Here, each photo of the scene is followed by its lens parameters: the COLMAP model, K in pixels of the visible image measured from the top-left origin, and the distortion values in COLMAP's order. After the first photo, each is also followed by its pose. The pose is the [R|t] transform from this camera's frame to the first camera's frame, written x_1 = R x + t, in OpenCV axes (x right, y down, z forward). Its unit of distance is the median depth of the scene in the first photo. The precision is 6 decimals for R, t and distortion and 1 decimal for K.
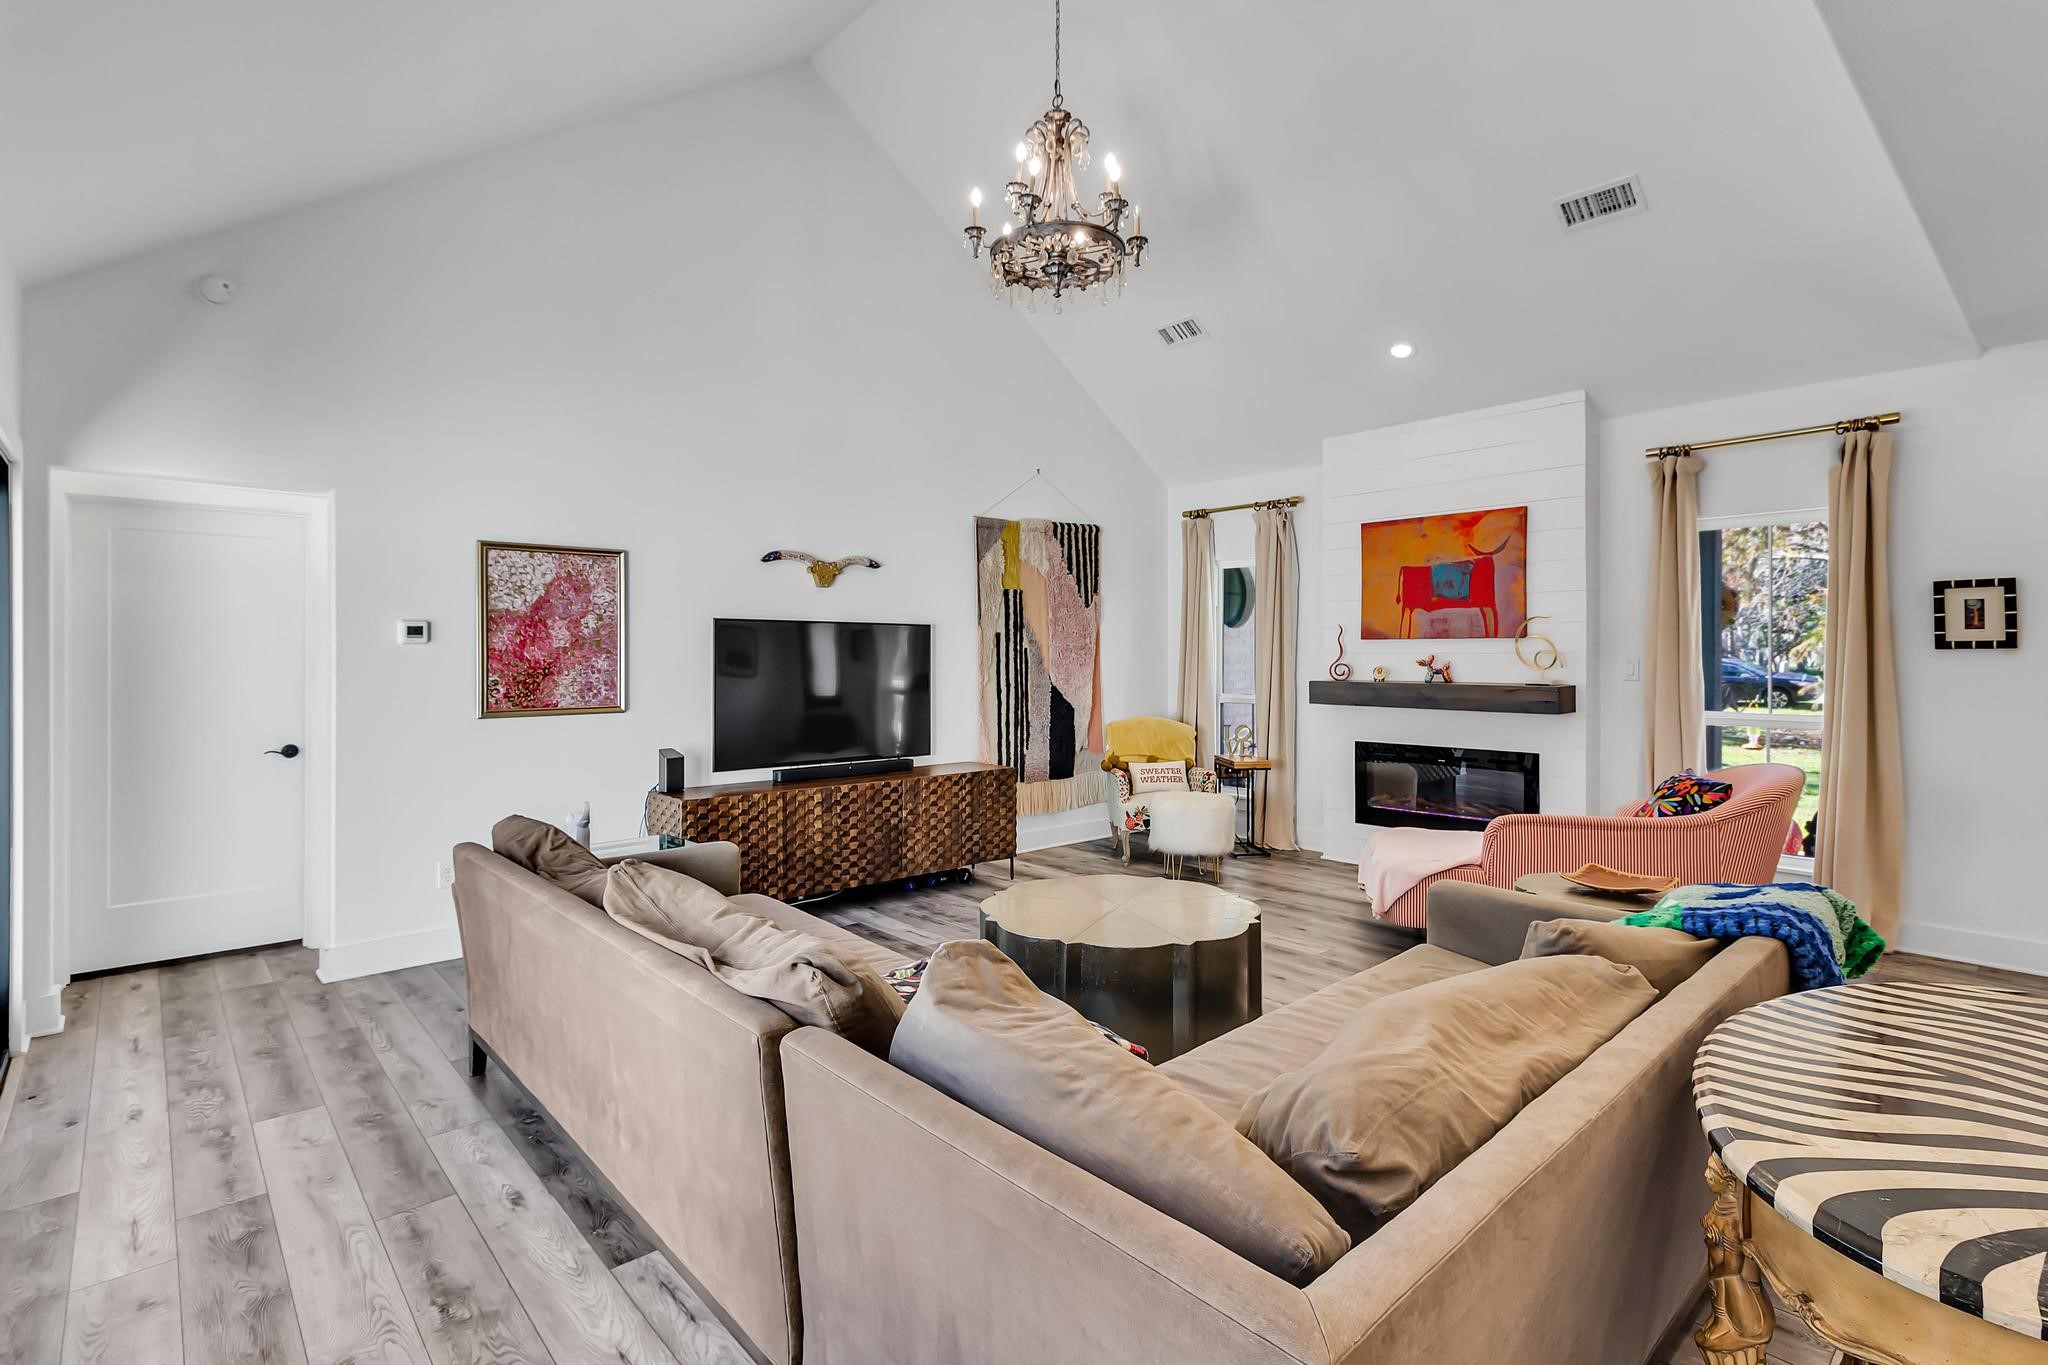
lens RADIAL K [[972.3, 0, 1028.0], [0, 972.3, 669.4], [0, 0, 1]] dist [0.002790, 0.000906]
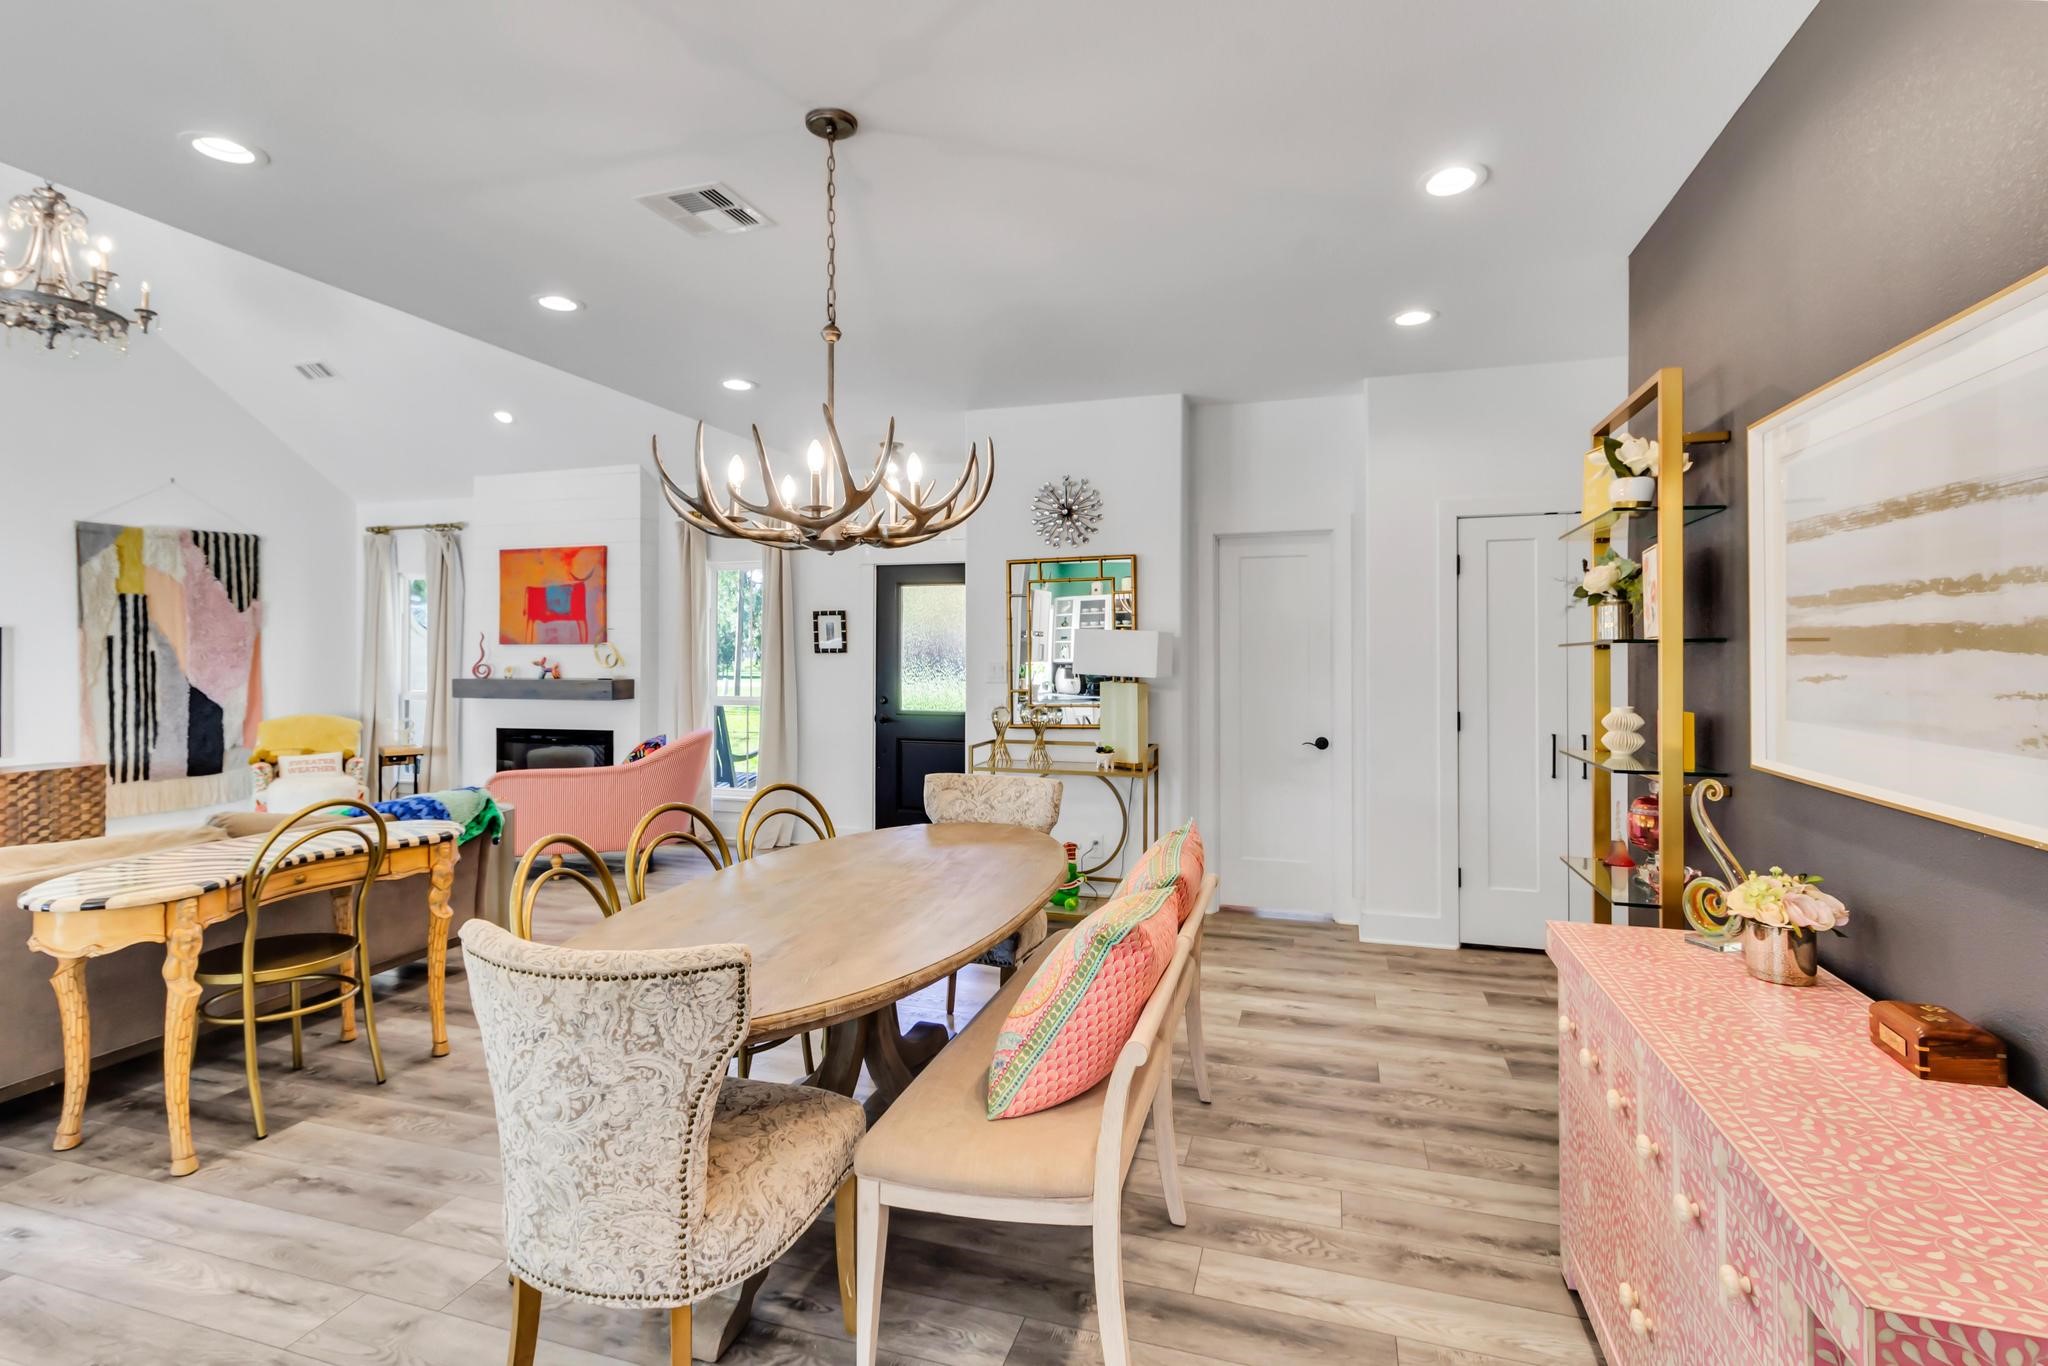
lens RADIAL K [[972.3, 0, 1016.6], [0, 972.3, 664.0], [0, 0, 1]] dist [0.002790, 0.000906]
pose [[0.863891, -0.004056, 0.503662, 0.281205], [0.008226, 0.999948, -0.006056, 0.006311], [-0.503611, 0.009375, 0.863880, -0.374956]]
